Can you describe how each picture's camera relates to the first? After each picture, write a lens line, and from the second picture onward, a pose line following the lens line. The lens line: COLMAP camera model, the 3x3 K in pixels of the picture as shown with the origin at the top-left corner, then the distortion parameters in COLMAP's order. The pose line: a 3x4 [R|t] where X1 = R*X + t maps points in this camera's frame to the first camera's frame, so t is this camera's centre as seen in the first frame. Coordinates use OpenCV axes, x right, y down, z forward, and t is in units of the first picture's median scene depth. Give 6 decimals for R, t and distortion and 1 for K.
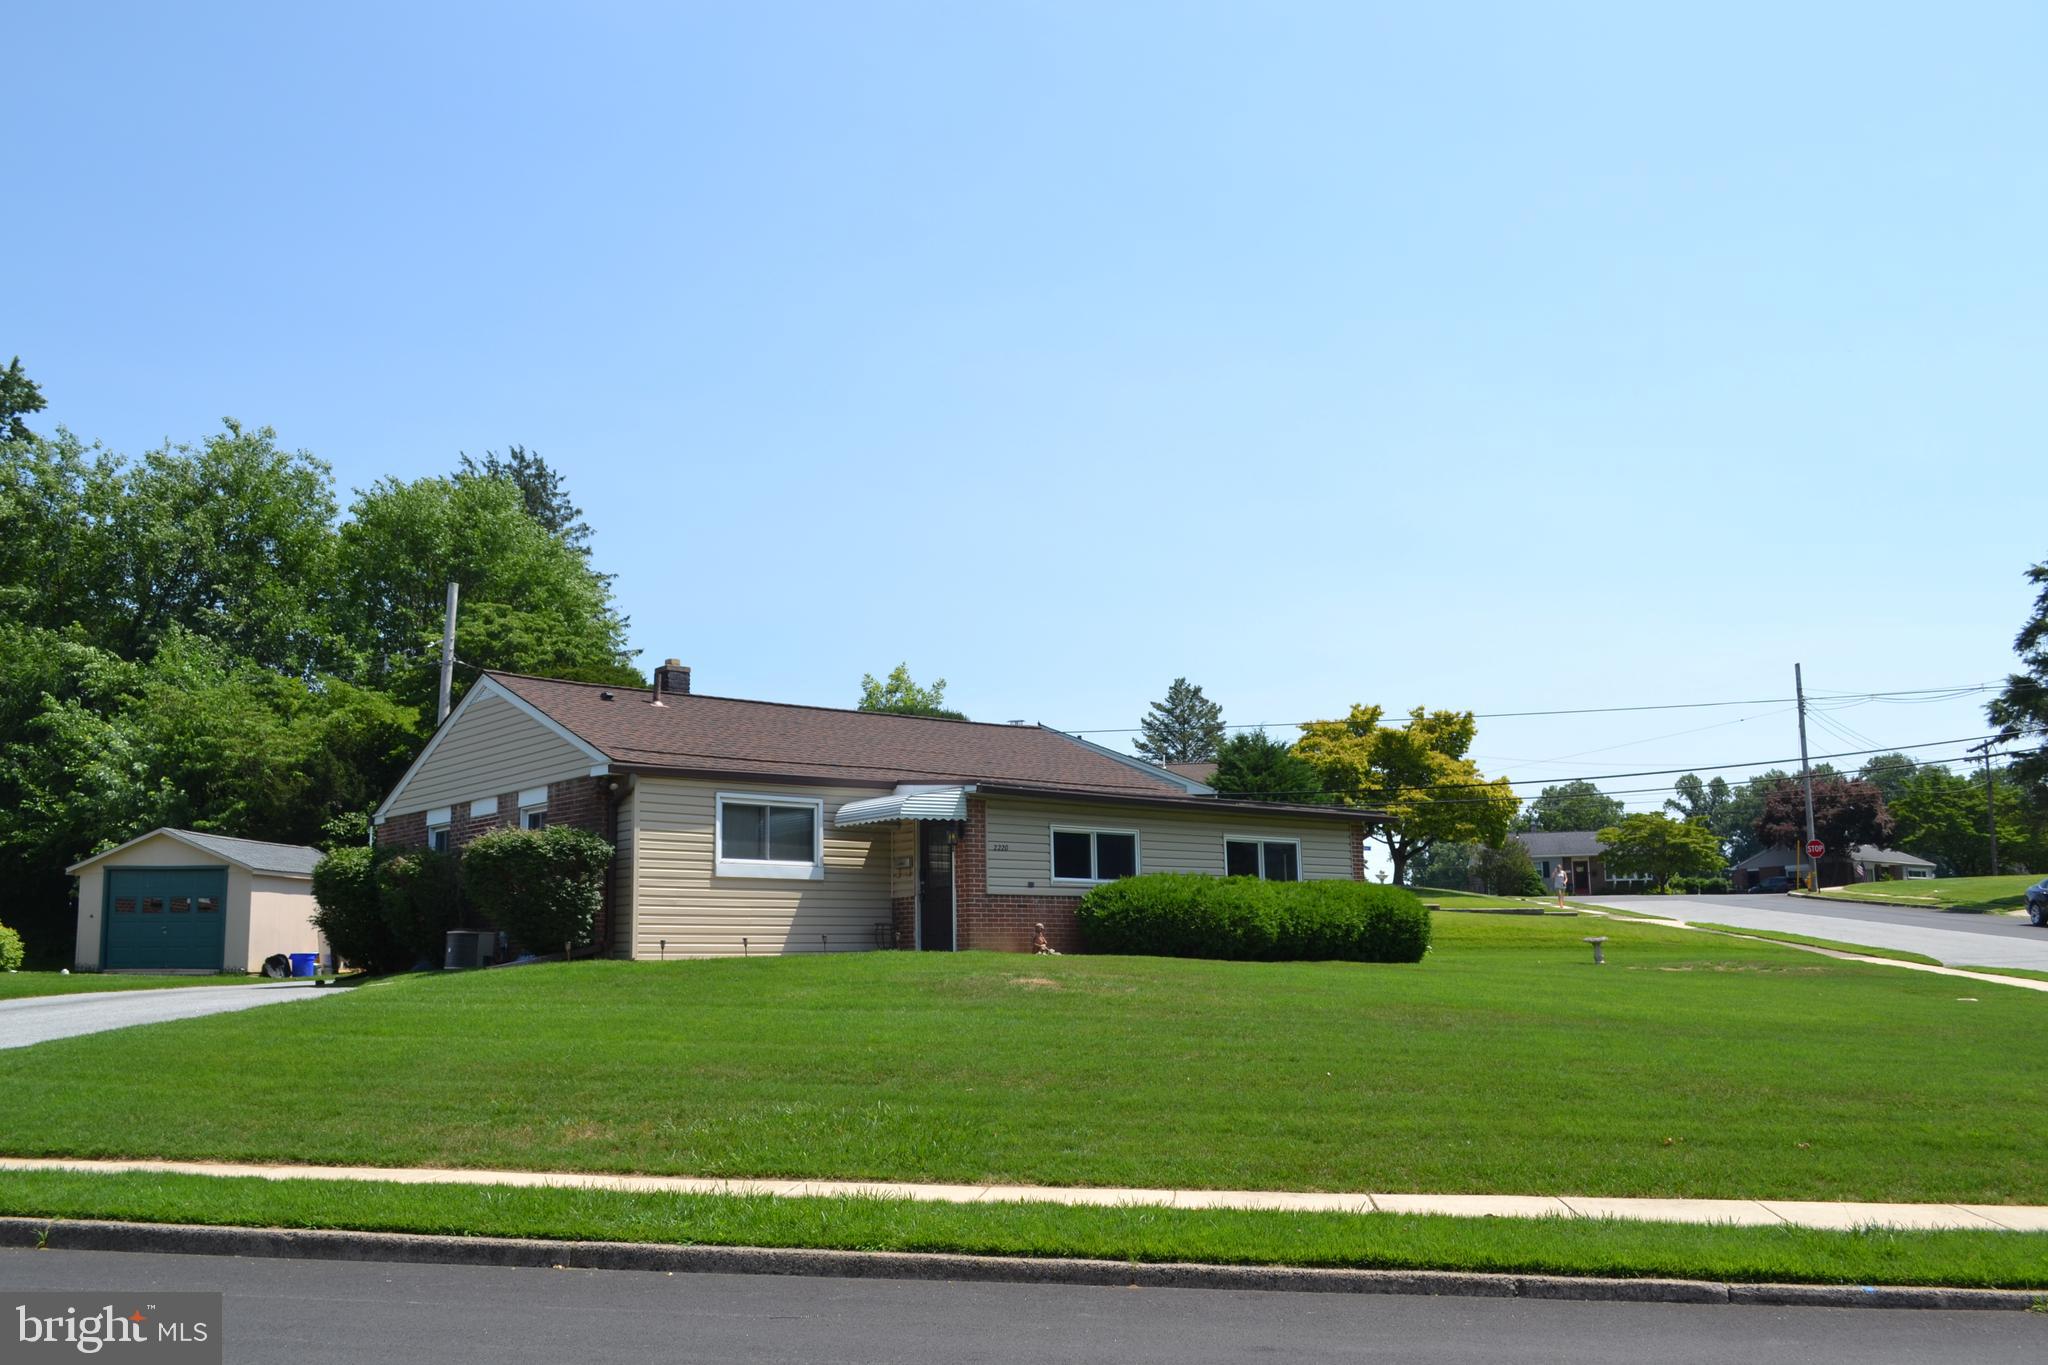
lens RADIAL K [[1880.5, 0, 1025.4], [0, 1880.5, 692.3], [0, 0, 1]] dist [-0.016065, -0.010014]
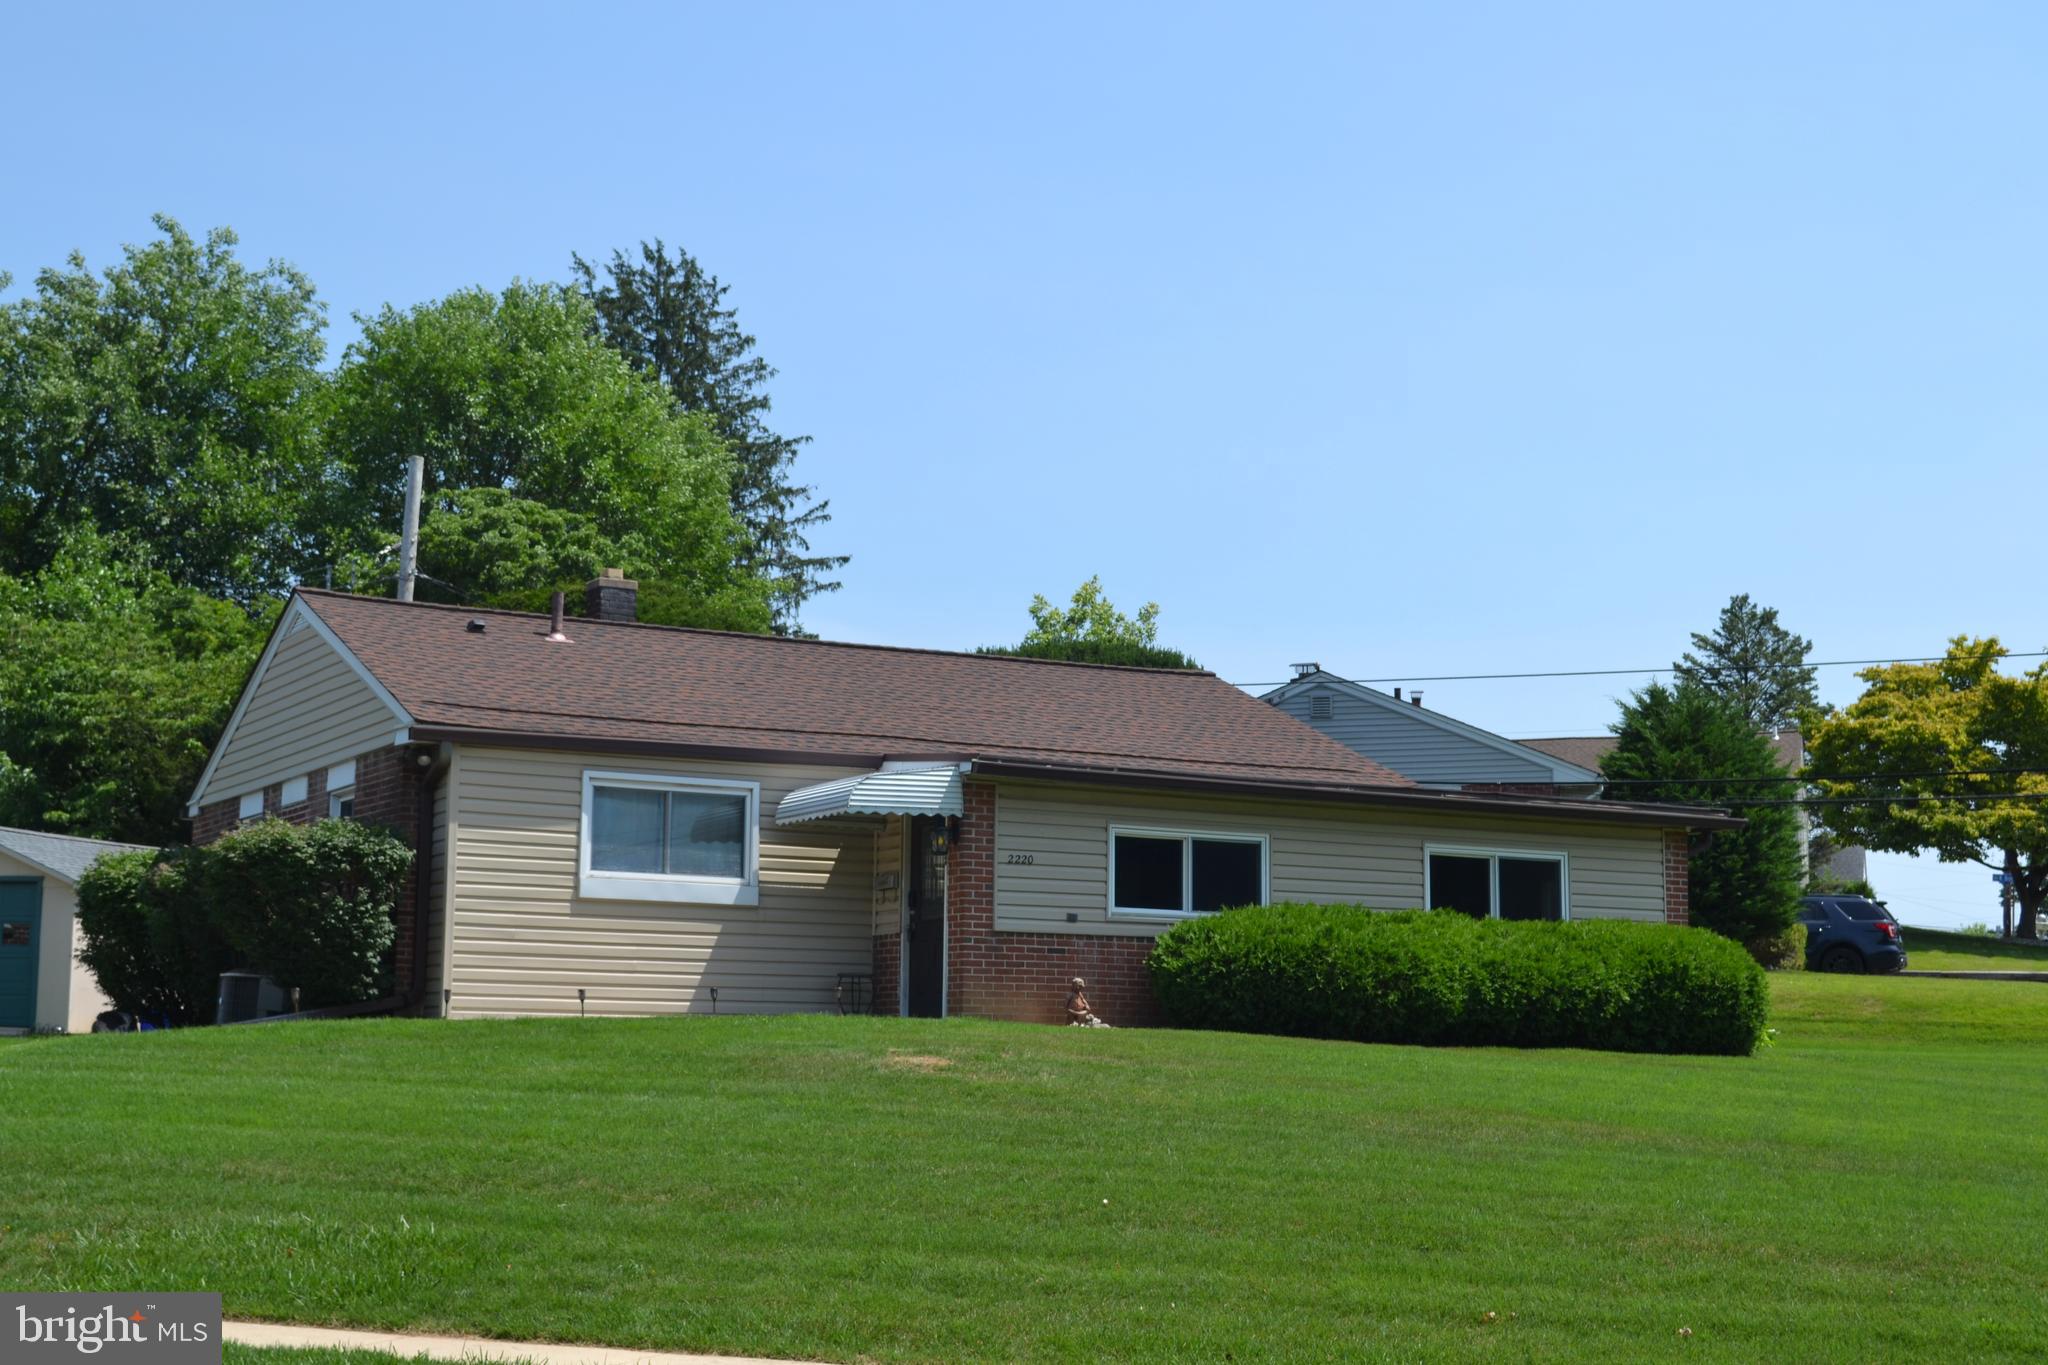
lens RADIAL K [[3046.1, 0, 1024.0], [0, 3046.1, 682.5], [0, 0, 1]] dist [-0.012520, 0.001136]
pose [[0.980873, 0.000317, -0.194648, 0.188829], [0.003611, 0.999797, 0.019822, 0.001579], [0.194615, -0.020146, 0.980673, -0.018932]]
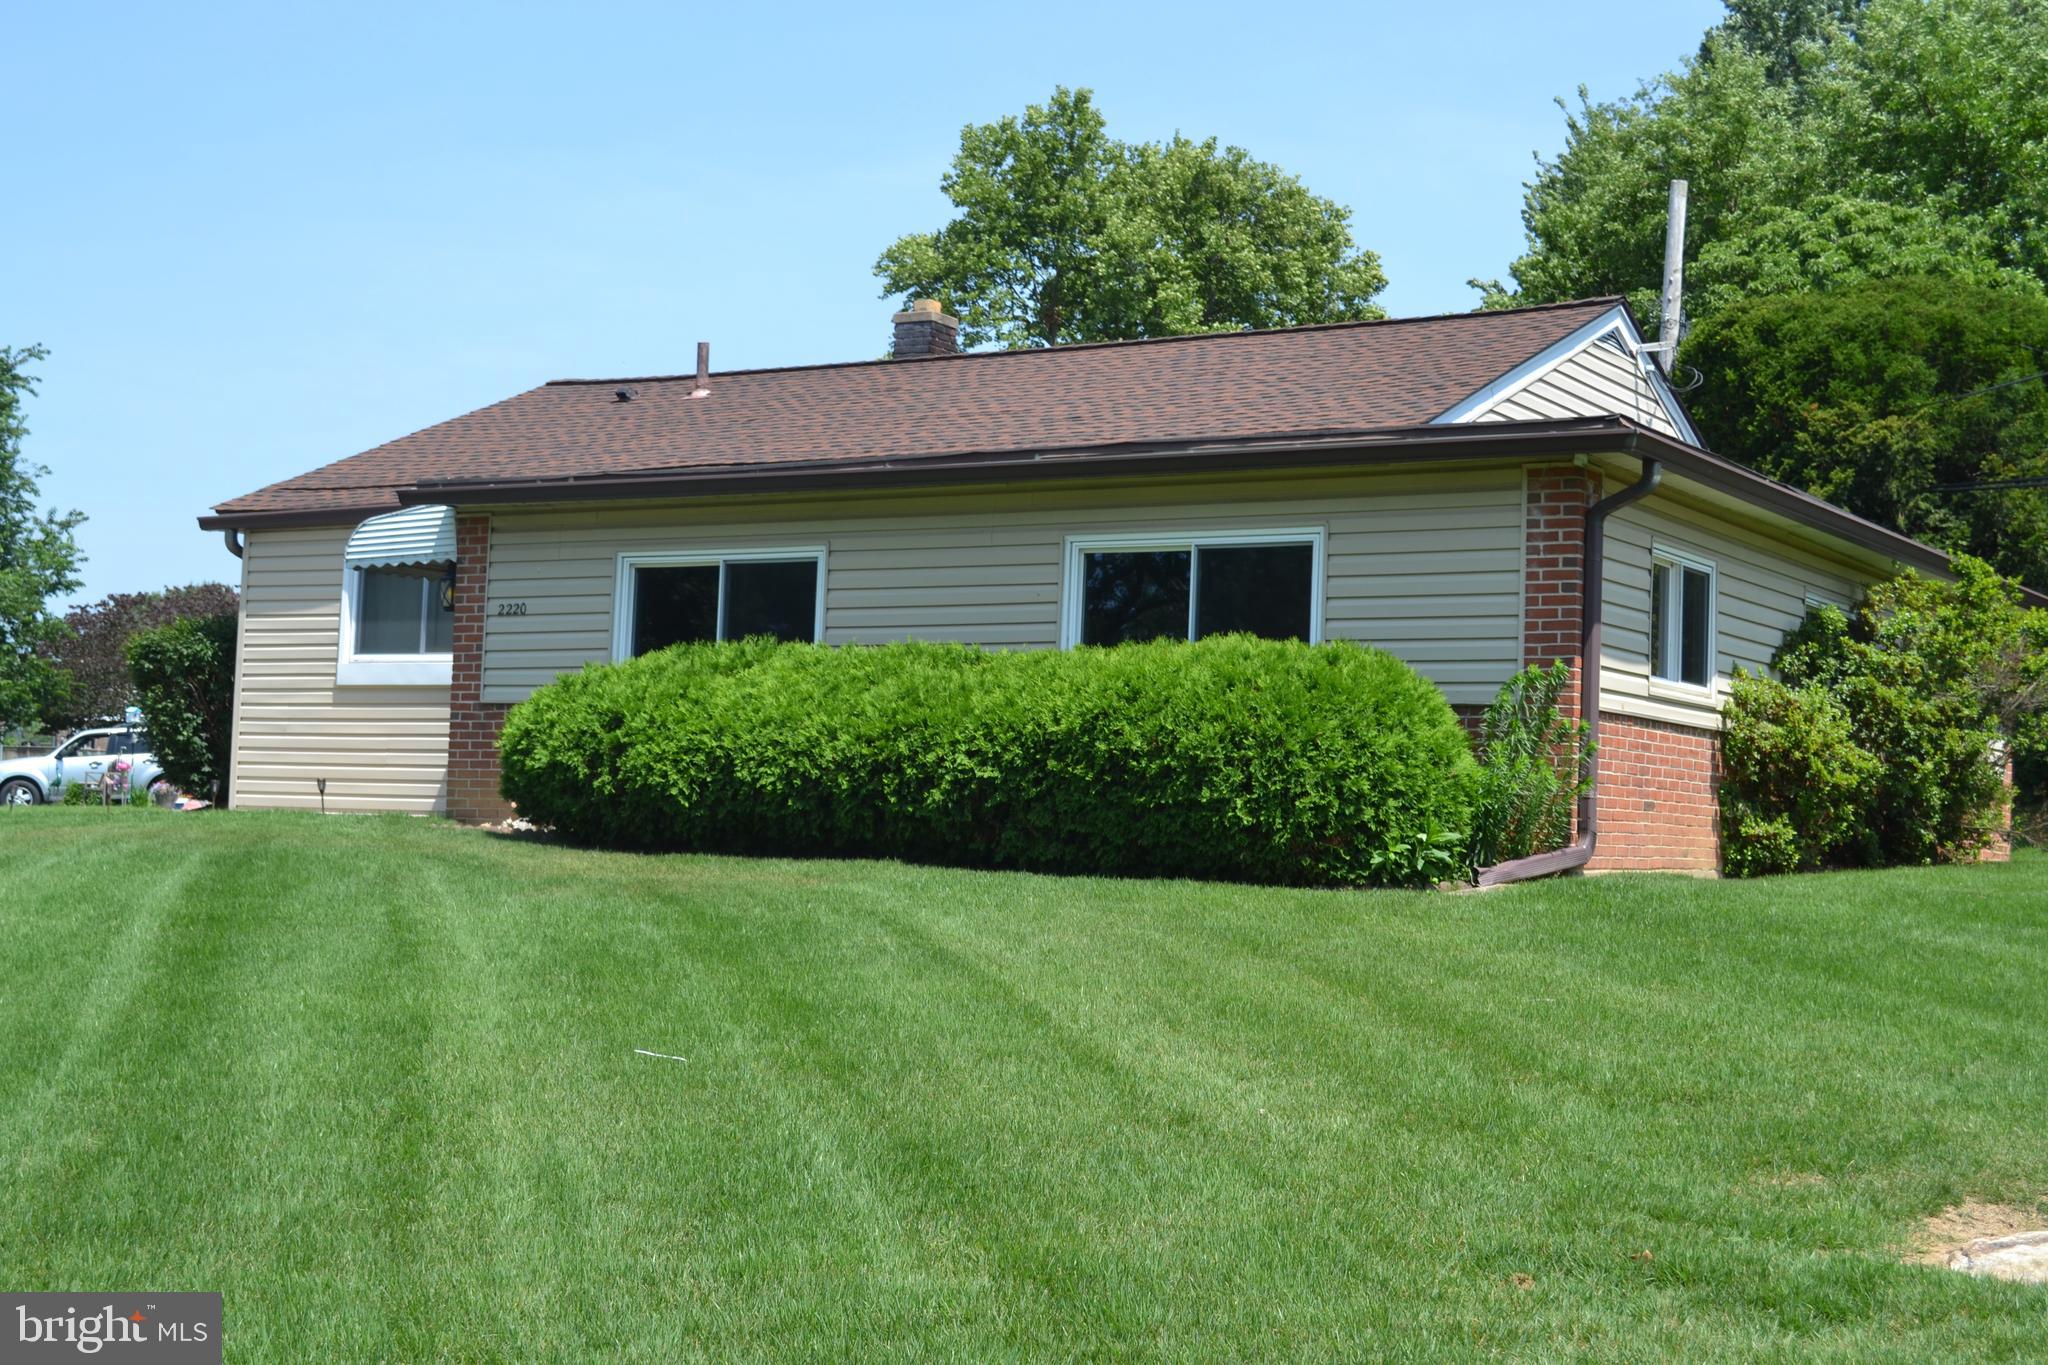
lens RADIAL K [[2797.0, 0, 1024.0], [0, 2797.0, 682.5], [0, 0, 1]] dist [-0.018194, 0.029044]
pose [[0.307747, -0.029719, -0.951004, 0.719974], [0.110819, 0.993829, 0.004804, 0.112052], [0.944993, -0.106867, 0.309141, 0.889333]]
